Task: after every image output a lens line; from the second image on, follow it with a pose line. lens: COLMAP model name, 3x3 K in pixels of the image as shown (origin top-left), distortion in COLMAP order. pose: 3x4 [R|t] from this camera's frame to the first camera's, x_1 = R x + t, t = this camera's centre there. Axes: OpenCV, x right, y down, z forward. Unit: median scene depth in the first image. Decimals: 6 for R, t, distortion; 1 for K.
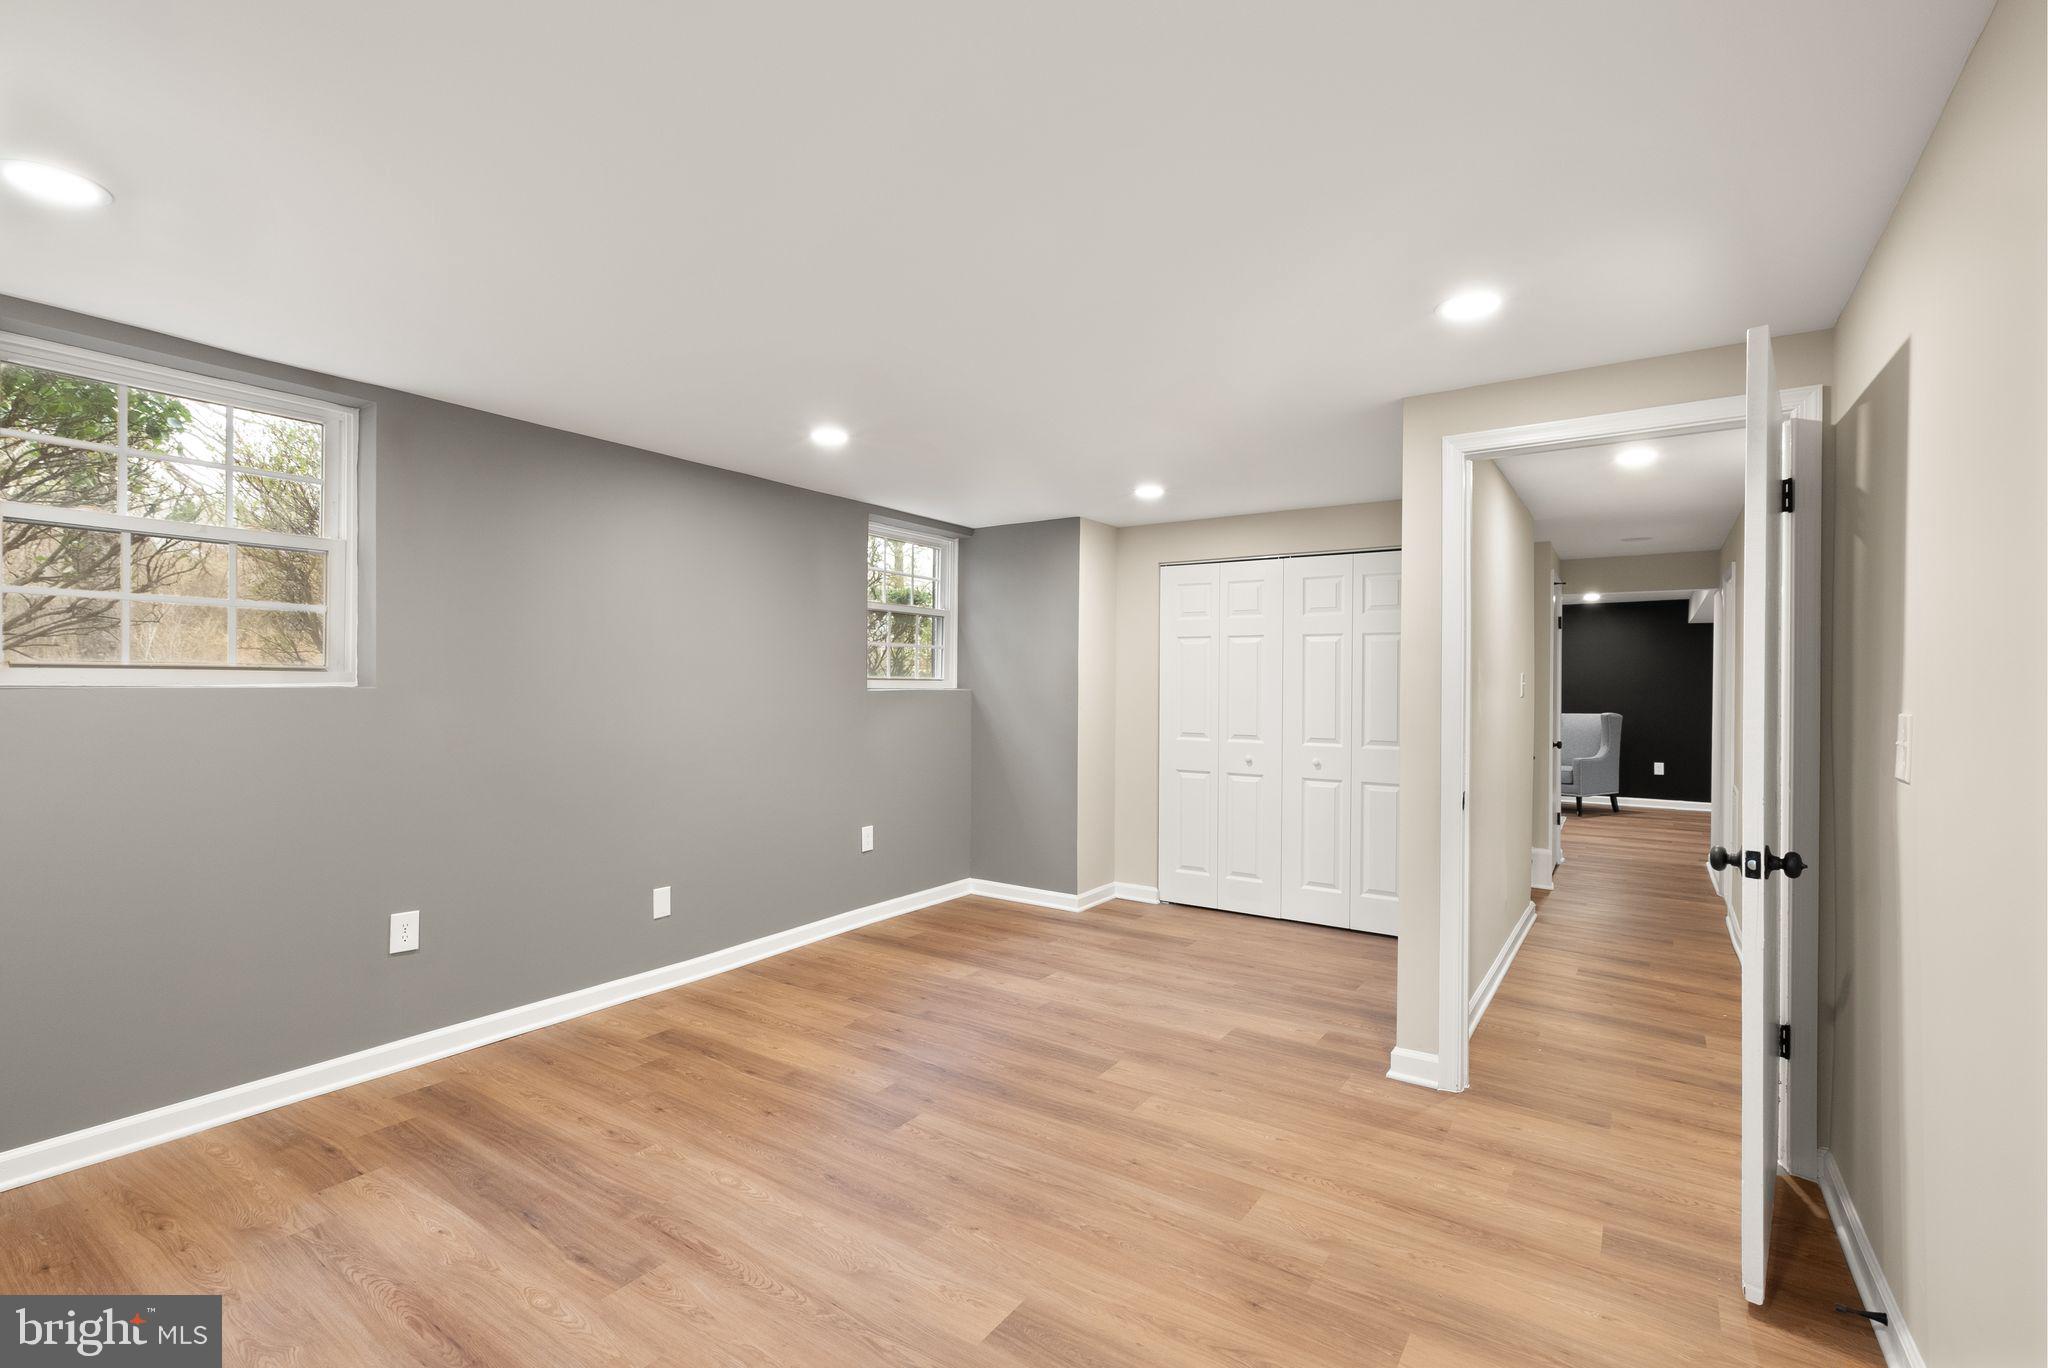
lens RADIAL K [[936.4, 0, 1019.2], [0, 936.4, 680.2], [0, 0, 1]] dist [-0.001487, 0.000644]
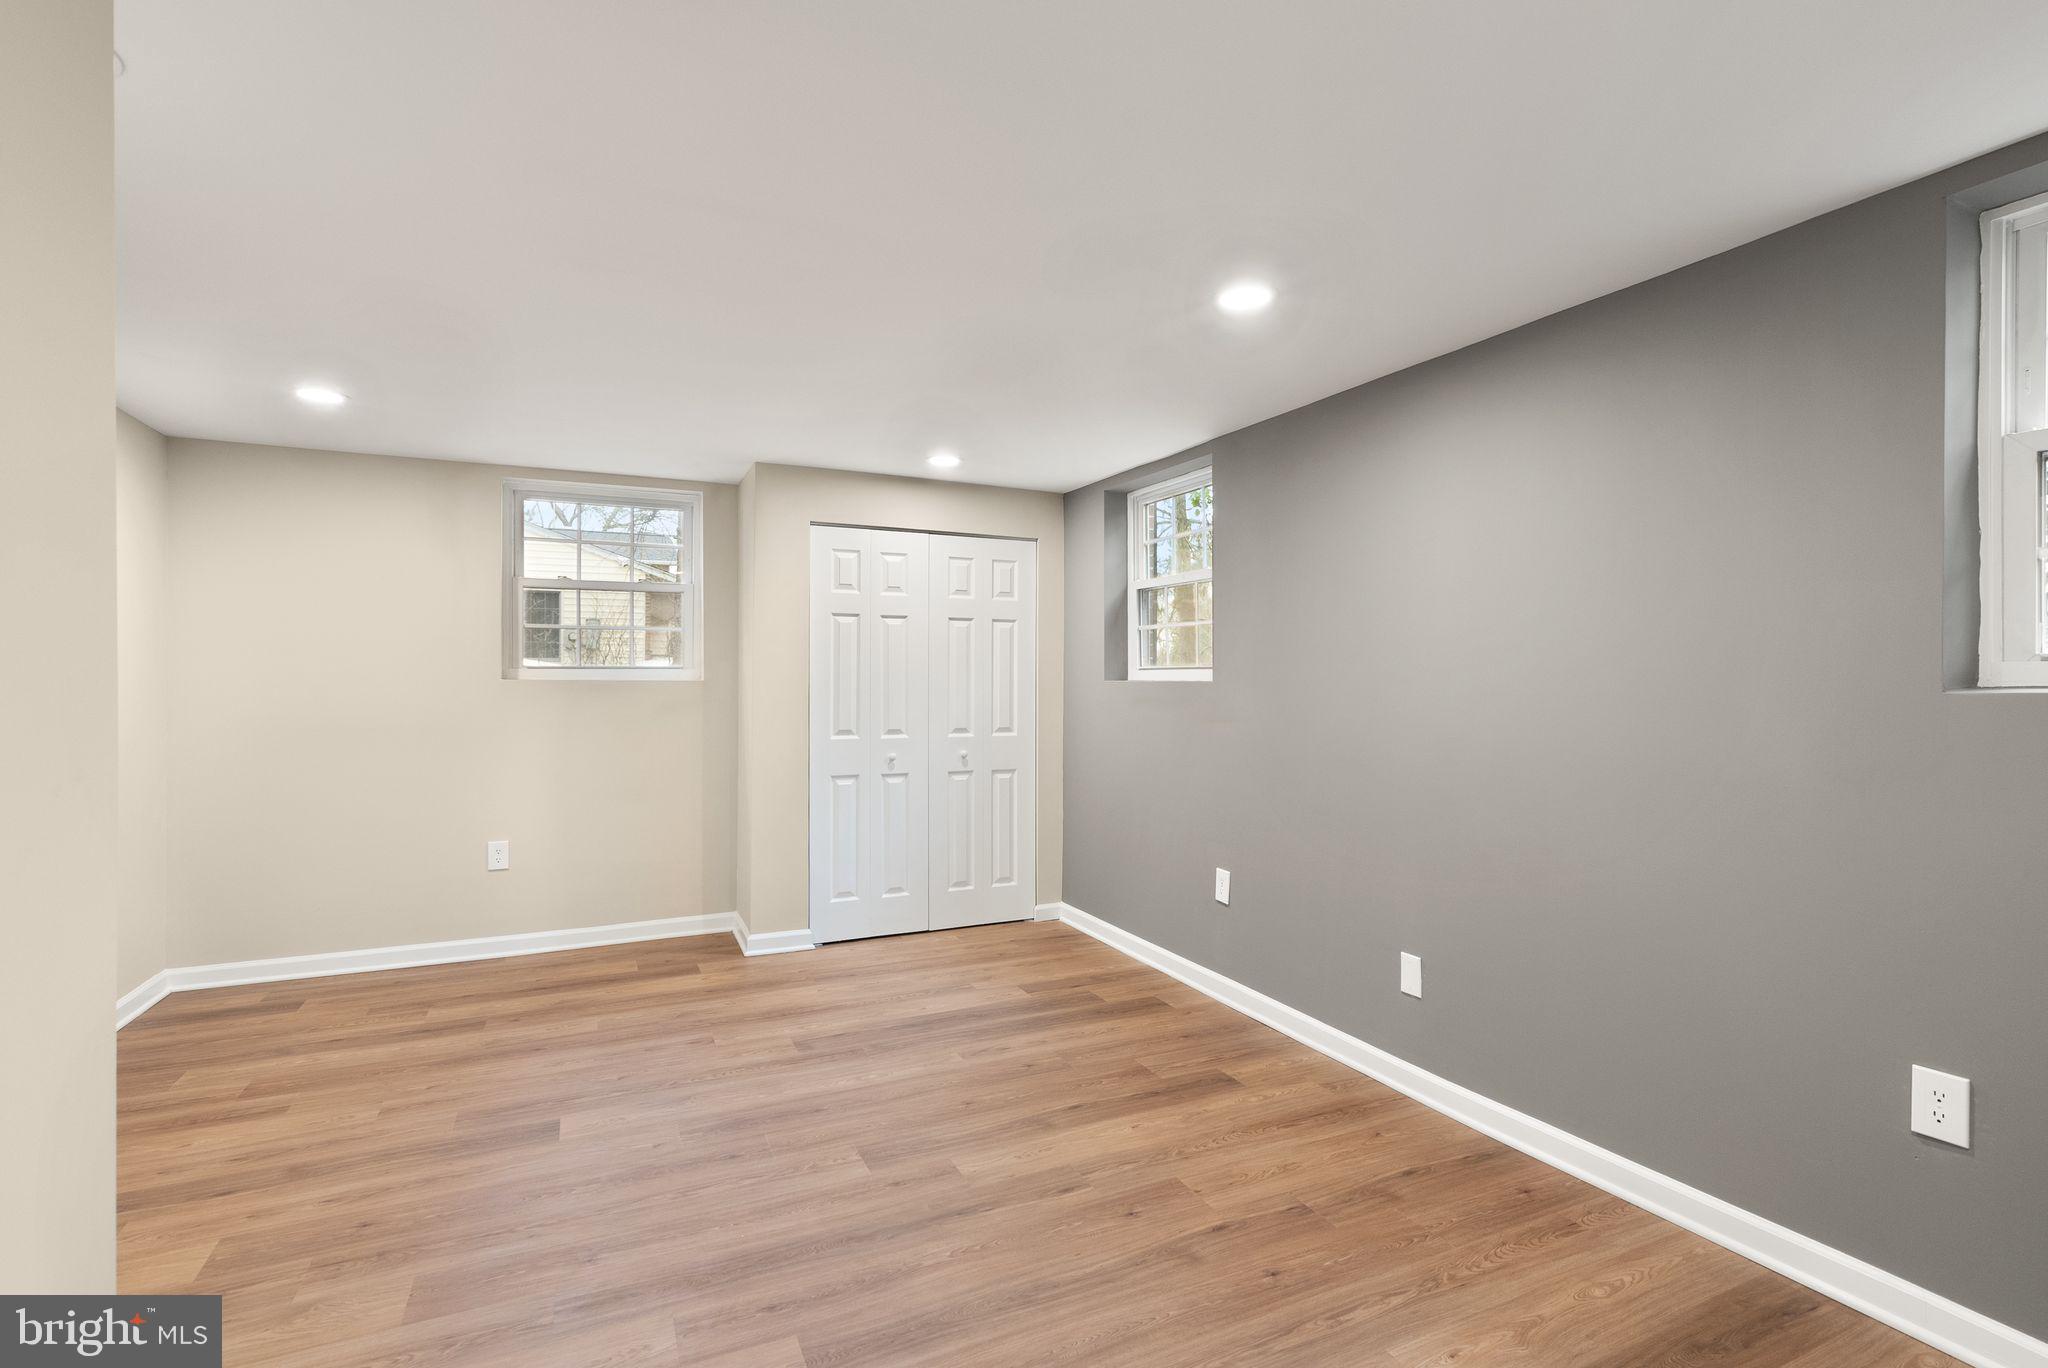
lens RADIAL K [[936.4, 0, 1019.2], [0, 936.4, 680.2], [0, 0, 1]] dist [-0.001487, 0.000644]
pose [[-0.504186, -0.005336, -0.863579, 0.508428], [0.000837, 0.999977, -0.006667, 0.014021], [0.863595, -0.004085, -0.504170, 1.379727]]
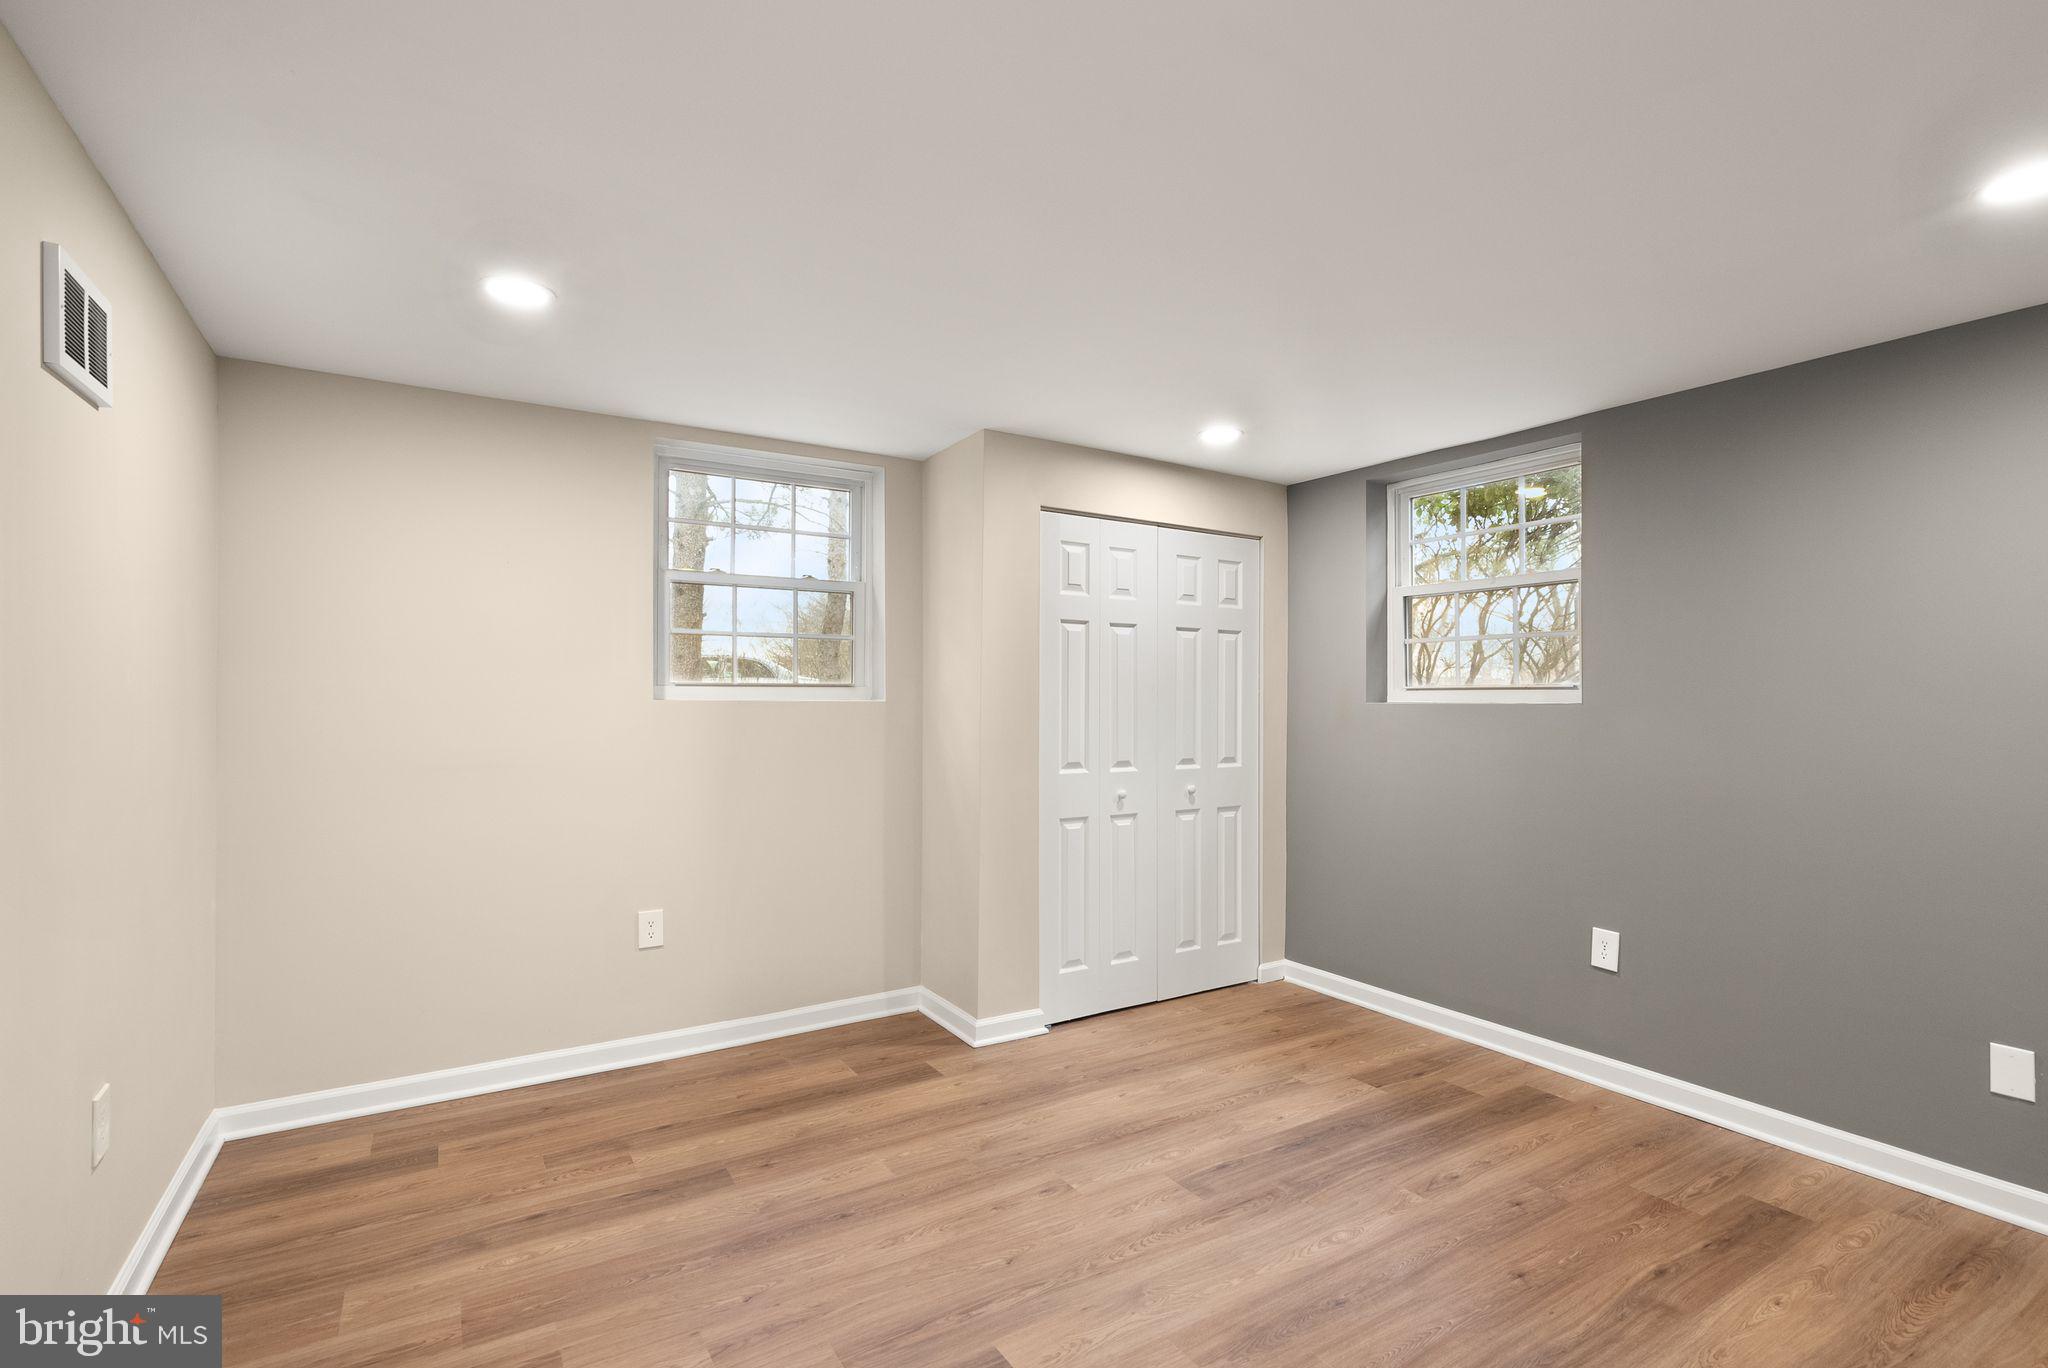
lens RADIAL K [[939.9, 0, 1024.0], [0, 939.9, 698.2], [0, 0, 1]] dist [-0.002144, 0.000333]
pose [[-0.401163, -0.007267, -0.915978, 0.510579], [-0.000490, 0.999970, -0.007719, 0.009080], [0.916007, -0.002648, -0.401154, 0.834328]]
